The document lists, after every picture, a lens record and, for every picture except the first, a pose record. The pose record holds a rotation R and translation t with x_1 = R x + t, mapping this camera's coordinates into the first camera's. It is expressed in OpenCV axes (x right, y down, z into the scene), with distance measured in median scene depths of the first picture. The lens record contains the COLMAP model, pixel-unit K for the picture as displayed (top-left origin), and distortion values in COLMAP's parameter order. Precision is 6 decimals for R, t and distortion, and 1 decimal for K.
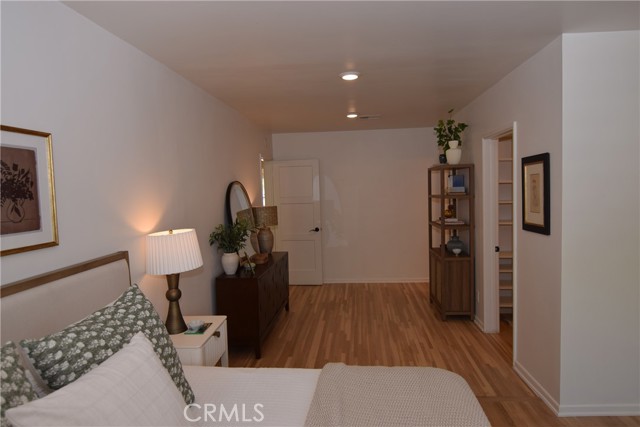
lens RADIAL K [[376.3, 0, 321.7], [0, 376.3, 211.7], [0, 0, 1]] dist [0.000805, 0.000181]
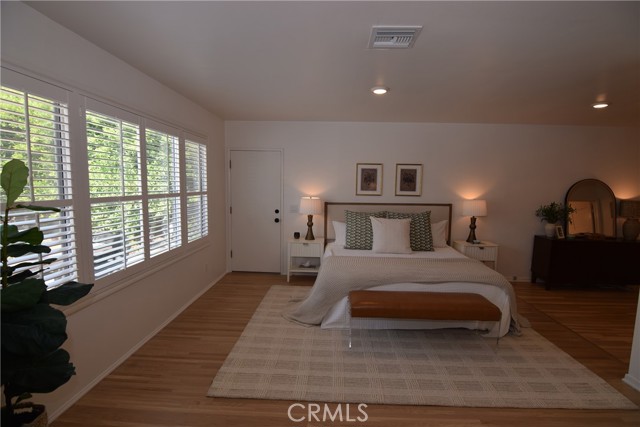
lens RADIAL K [[312.3, 0, 318.1], [0, 312.3, 213.9], [0, 0, 1]] dist [-0.008399, -0.005997]
pose [[0.052636, 0.118661, -0.991539, 0.996290], [-0.079144, 0.990288, 0.114310, -0.002162], [0.995473, 0.072458, 0.061516, -0.046806]]
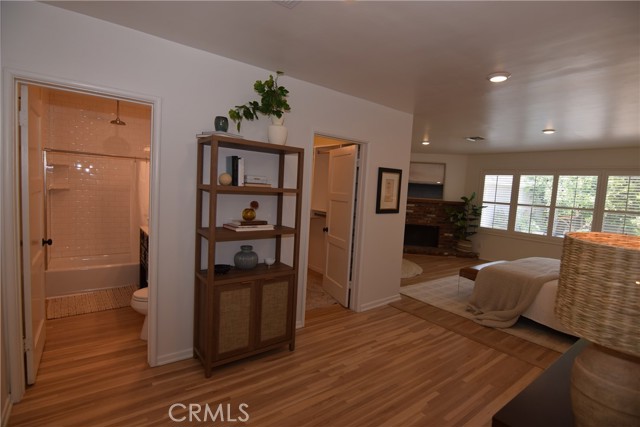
lens RADIAL K [[312.3, 0, 319.4], [0, 312.3, 215.7], [0, 0, 1]] dist [-0.008399, -0.005997]
pose [[-0.668693, -0.076052, 0.739639, -0.208185], [0.007011, 0.994066, 0.108552, -0.068768], [-0.743505, 0.077773, -0.664192, 1.649573]]
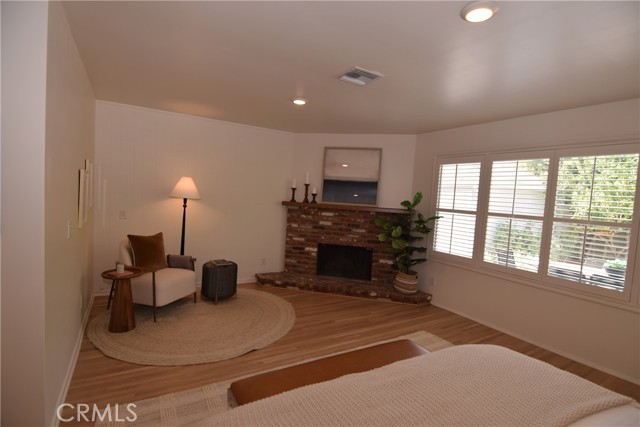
lens RADIAL K [[312.3, 0, 322.5], [0, 312.3, 213.9], [0, 0, 1]] dist [-0.008399, -0.005997]
pose [[-0.593857, -0.054358, 0.802732, -0.130957], [0.003819, 0.997513, 0.070373, -0.001486], [-0.804562, 0.044857, -0.592173, 0.605967]]
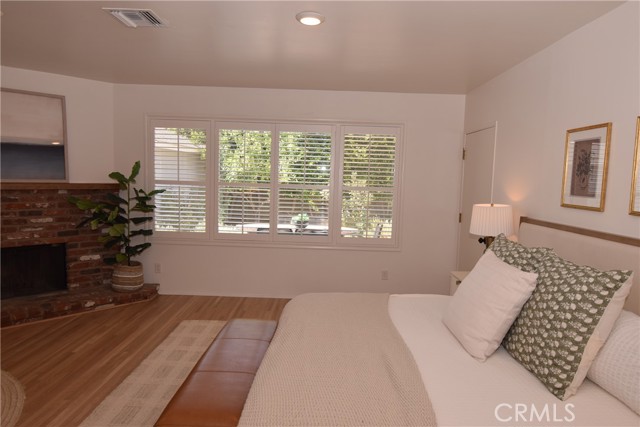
lens RADIAL K [[416.1, 0, 324.9], [0, 416.1, 213.0], [0, 0, 1]] dist [-0.006704, -0.001405]
pose [[-0.996157, 0.004536, -0.087473, 0.149698], [-0.008728, 0.988547, 0.150658, -0.038279], [0.087155, 0.150842, -0.984708, 0.909178]]
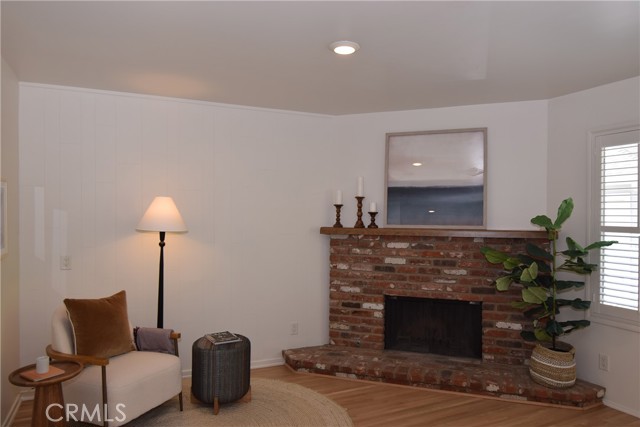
lens RADIAL K [[437.0, 0, 322.6], [0, 437.0, 215.0], [0, 0, 1]] dist [-0.003260, -0.012628]
pose [[-0.495585, 0.023094, 0.868253, 0.067561], [0.059681, 0.998189, 0.007515, -0.003159], [-0.866507, 0.055543, -0.496066, 0.502562]]
